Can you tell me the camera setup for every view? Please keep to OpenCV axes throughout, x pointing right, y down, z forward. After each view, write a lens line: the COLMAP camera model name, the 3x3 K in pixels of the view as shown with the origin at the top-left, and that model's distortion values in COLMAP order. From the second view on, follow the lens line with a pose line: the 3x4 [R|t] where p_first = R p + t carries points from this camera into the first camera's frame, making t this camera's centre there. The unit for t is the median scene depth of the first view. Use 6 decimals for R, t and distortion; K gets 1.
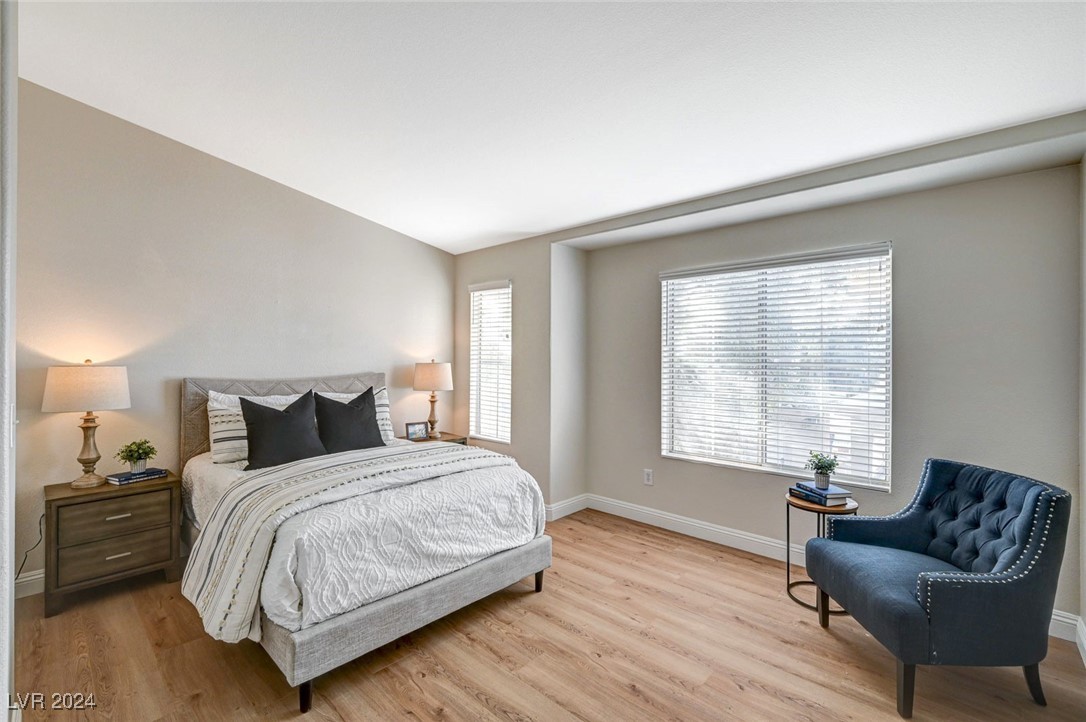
lens RADIAL K [[446.1, 0, 563.1], [0, 446.1, 358.7], [0, 0, 1]] dist [-0.000426, 0.000011]
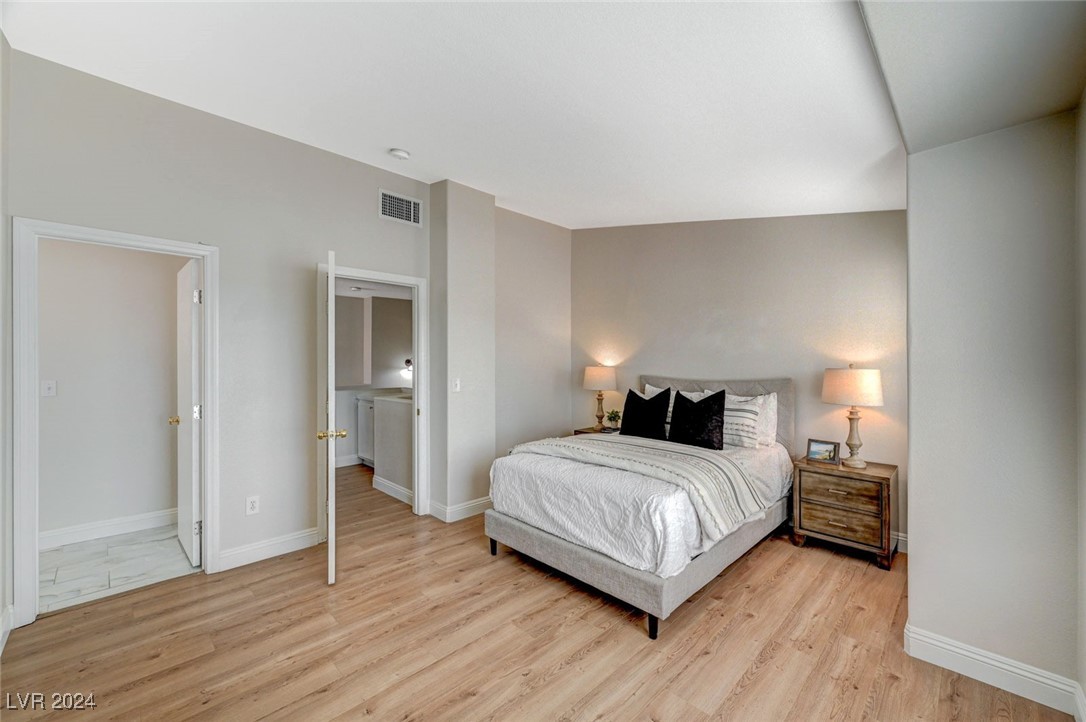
lens RADIAL K [[446.1, 0, 563.1], [0, 446.1, 358.7], [0, 0, 1]] dist [-0.000426, 0.000011]
pose [[-0.029142, -0.009621, -0.999529, 0.861125], [-0.002351, 0.999952, -0.009557, 0.001778], [0.999573, 0.002071, -0.029164, 0.922364]]
